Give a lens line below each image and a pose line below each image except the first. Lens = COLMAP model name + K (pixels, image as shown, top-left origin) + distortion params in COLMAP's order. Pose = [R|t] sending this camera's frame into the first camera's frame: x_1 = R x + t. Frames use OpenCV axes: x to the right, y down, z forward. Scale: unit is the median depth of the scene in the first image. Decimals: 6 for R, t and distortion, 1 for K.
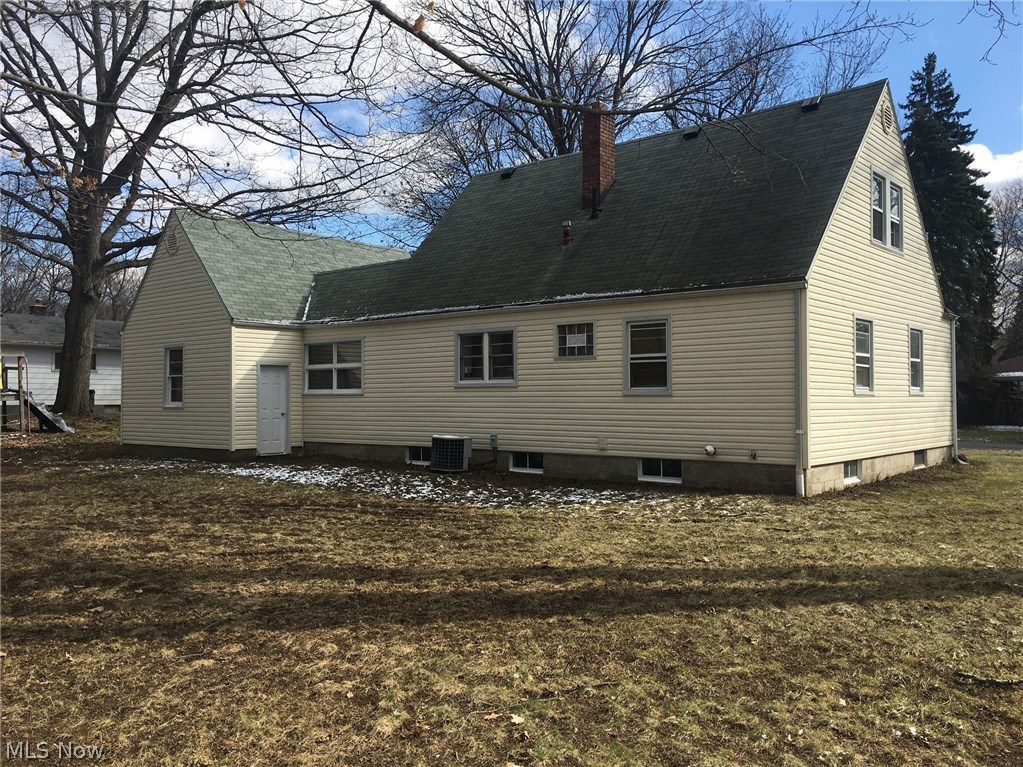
lens RADIAL K [[866.3, 0, 511.5], [0, 866.3, 383.5], [0, 0, 1]] dist [0.075805, -0.084051]
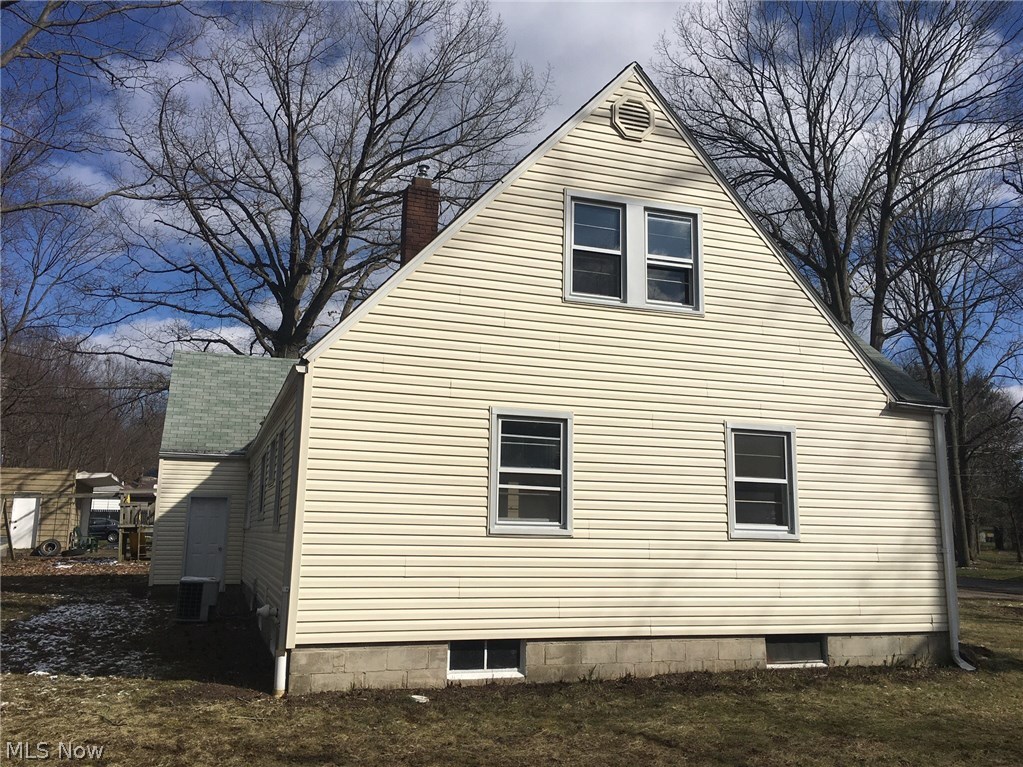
lens RADIAL K [[866.3, 0, 511.5], [0, 866.3, 383.5], [0, 0, 1]] dist [0.075805, -0.084051]
pose [[0.858012, -0.072844, -0.508438, 0.634164], [-0.007361, 0.988047, -0.153979, 0.001305], [0.513577, 0.135858, 0.847220, 0.393644]]
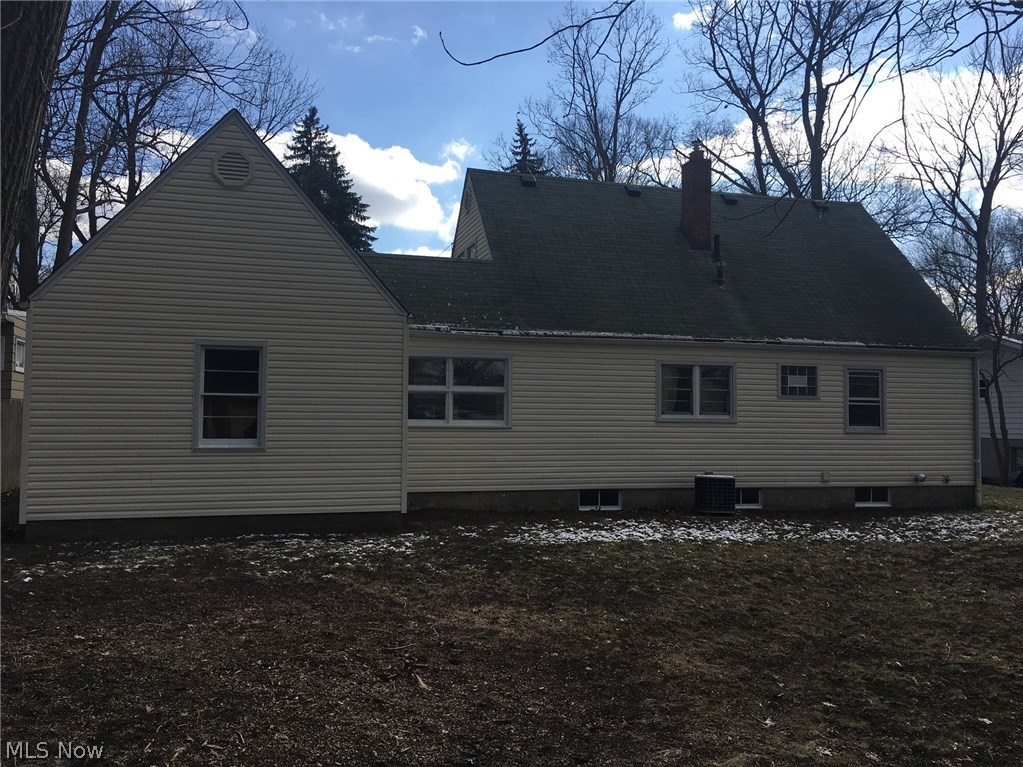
lens RADIAL K [[866.3, 0, 511.5], [0, 866.3, 383.5], [0, 0, 1]] dist [0.075805, -0.084051]
pose [[0.554375, 0.045250, 0.831036, -0.964008], [-0.024215, 0.998975, -0.038241, 0.003037], [-0.831915, 0.001077, 0.554902, 0.652544]]
